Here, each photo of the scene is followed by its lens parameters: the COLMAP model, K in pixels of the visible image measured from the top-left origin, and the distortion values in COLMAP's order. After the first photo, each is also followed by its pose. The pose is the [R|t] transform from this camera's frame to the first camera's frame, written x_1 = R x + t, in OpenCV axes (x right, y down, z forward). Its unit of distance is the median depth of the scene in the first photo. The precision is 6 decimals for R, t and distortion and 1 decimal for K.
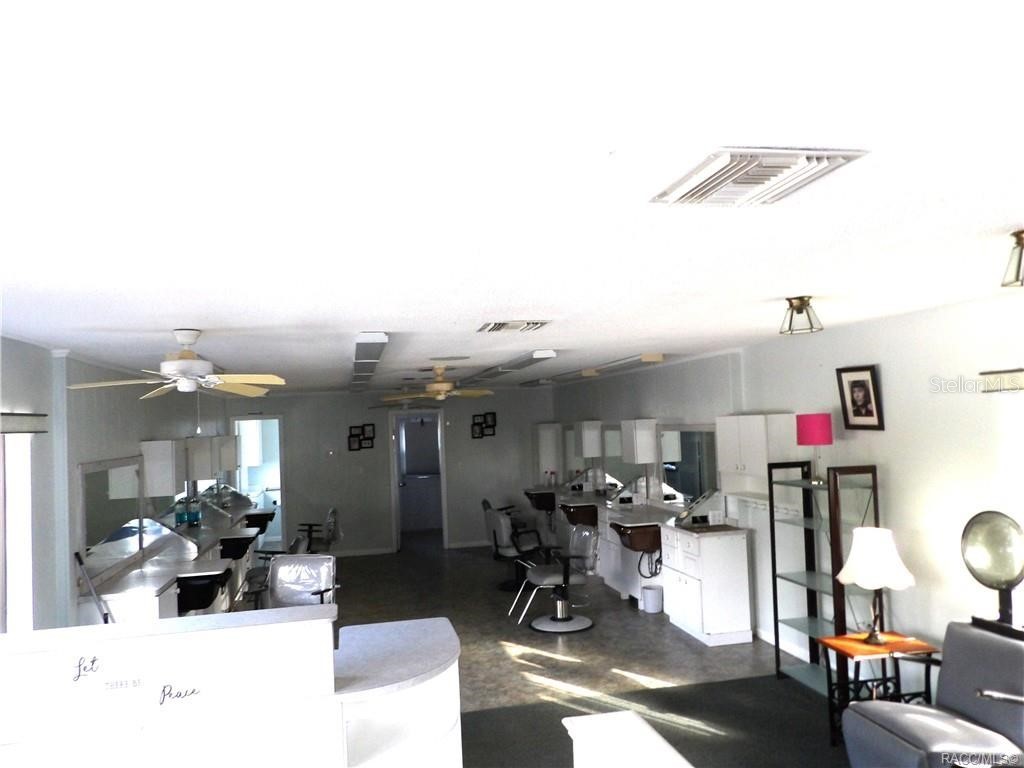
lens RADIAL K [[737.9, 0, 499.1], [0, 737.9, 388.9], [0, 0, 1]] dist [-0.062248, 0.075956]
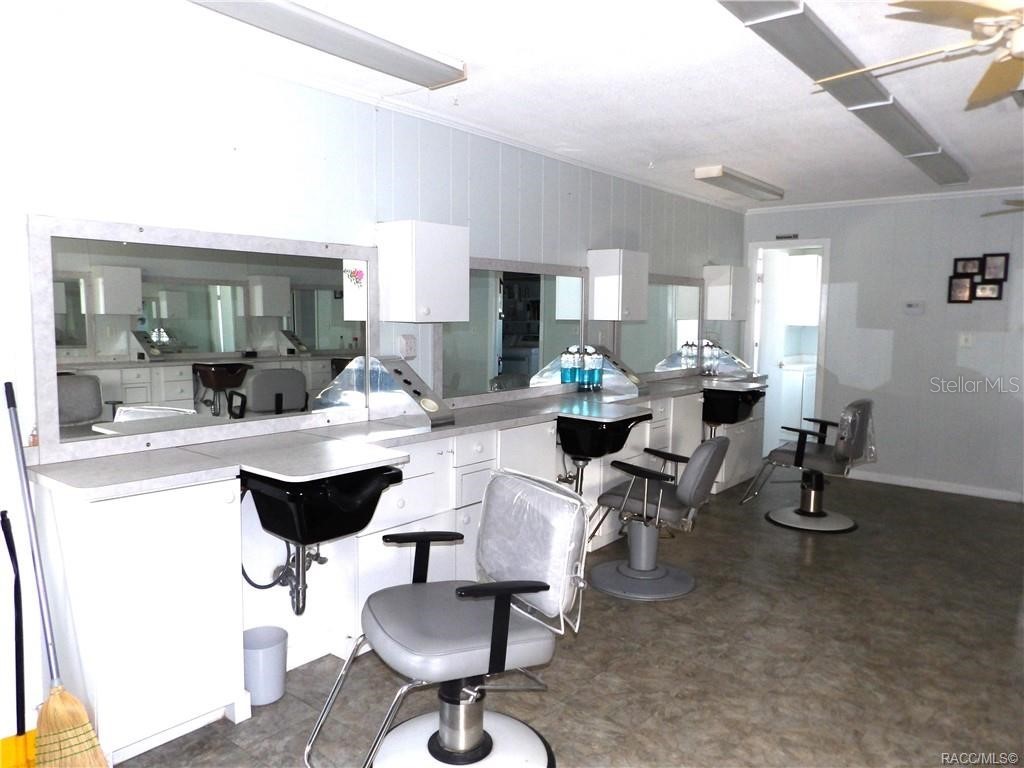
lens RADIAL K [[737.9, 0, 499.1], [0, 737.9, 388.9], [0, 0, 1]] dist [-0.062248, 0.075956]
pose [[0.623232, 0.131115, -0.770967, 0.025571], [-0.002315, 0.986150, 0.165840, 0.107336], [0.782034, -0.101572, 0.614904, 0.740877]]
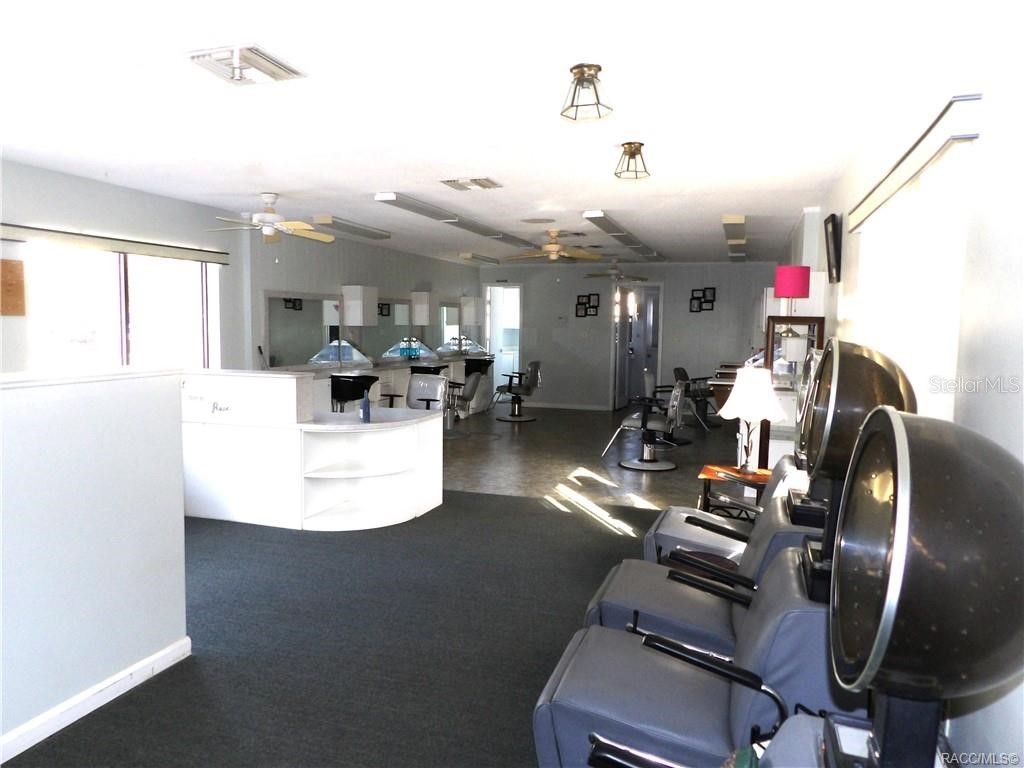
lens RADIAL K [[737.9, 0, 499.1], [0, 737.9, 388.9], [0, 0, 1]] dist [-0.062248, 0.075956]
pose [[0.858115, 0.099201, -0.503783, 0.508618], [-0.026733, 0.988460, 0.149104, 0.051921], [0.512761, -0.114481, 0.850864, -0.062435]]
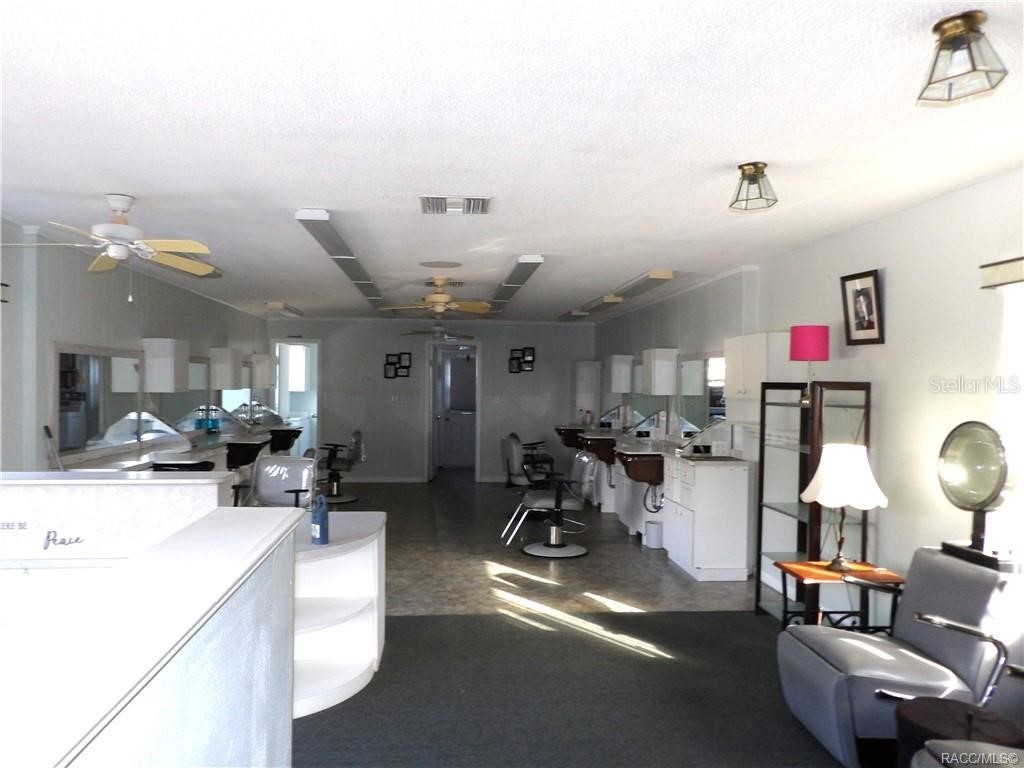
lens RADIAL K [[737.9, 0, 499.1], [0, 737.9, 388.9], [0, 0, 1]] dist [-0.062248, 0.075956]
pose [[0.990874, 0.051816, -0.124431, 0.140207], [-0.045135, 0.997414, 0.055929, 0.065658], [0.127007, -0.049802, 0.990651, 0.047660]]
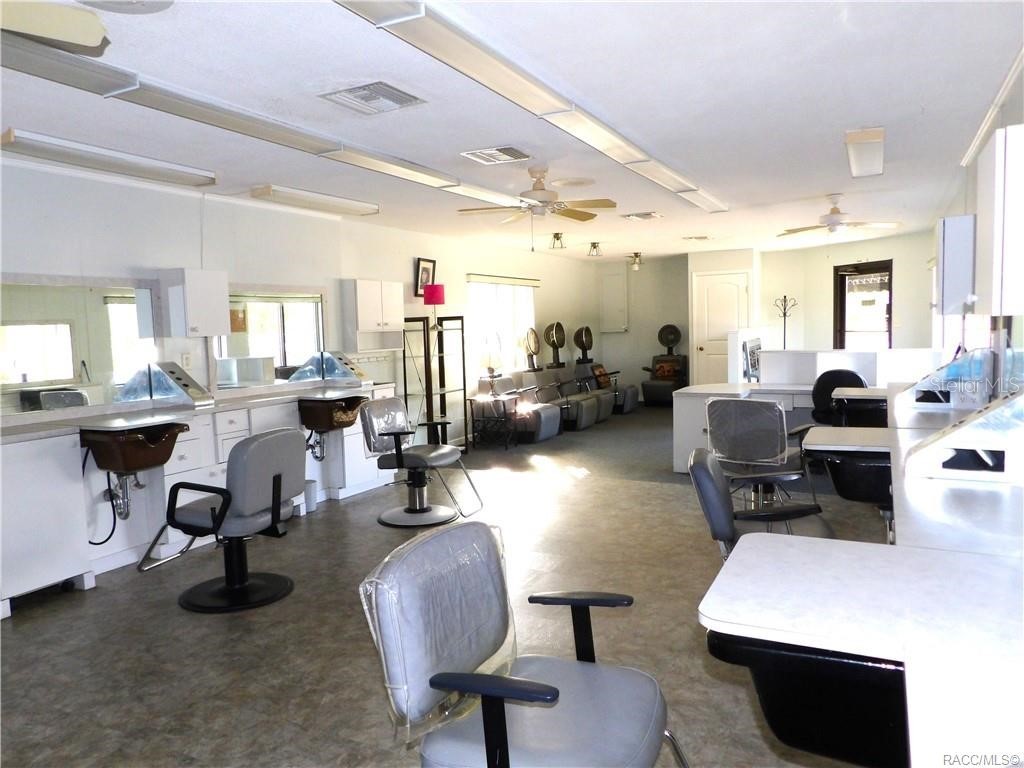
lens RADIAL K [[737.9, 0, 499.1], [0, 737.9, 388.9], [0, 0, 1]] dist [-0.062248, 0.075956]
pose [[-0.770737, 0.009909, 0.637076, -0.603196], [0.031666, 0.999239, 0.022769, 0.192535], [-0.636366, 0.037722, -0.770465, 1.839778]]
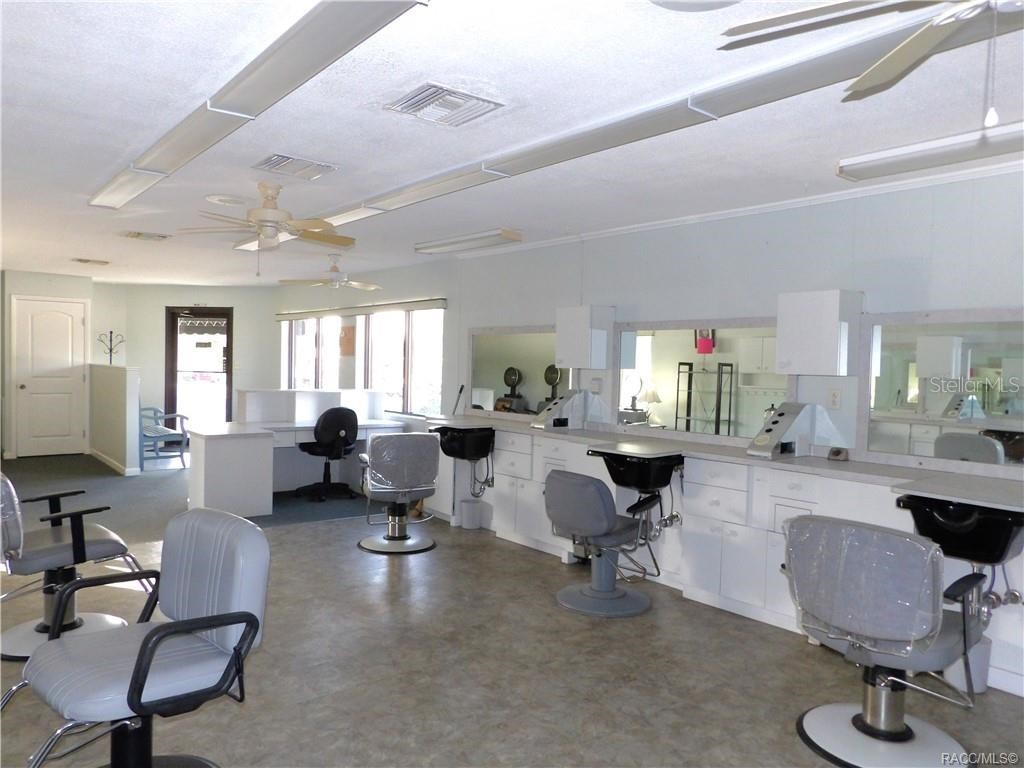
lens RADIAL K [[737.9, 0, 499.1], [0, 737.9, 388.9], [0, 0, 1]] dist [-0.062248, 0.075956]
pose [[-0.897074, 0.033023, -0.440645, 0.028583], [0.031755, 0.999443, 0.010251, 0.168475], [0.440738, -0.004797, -0.897623, 1.925245]]
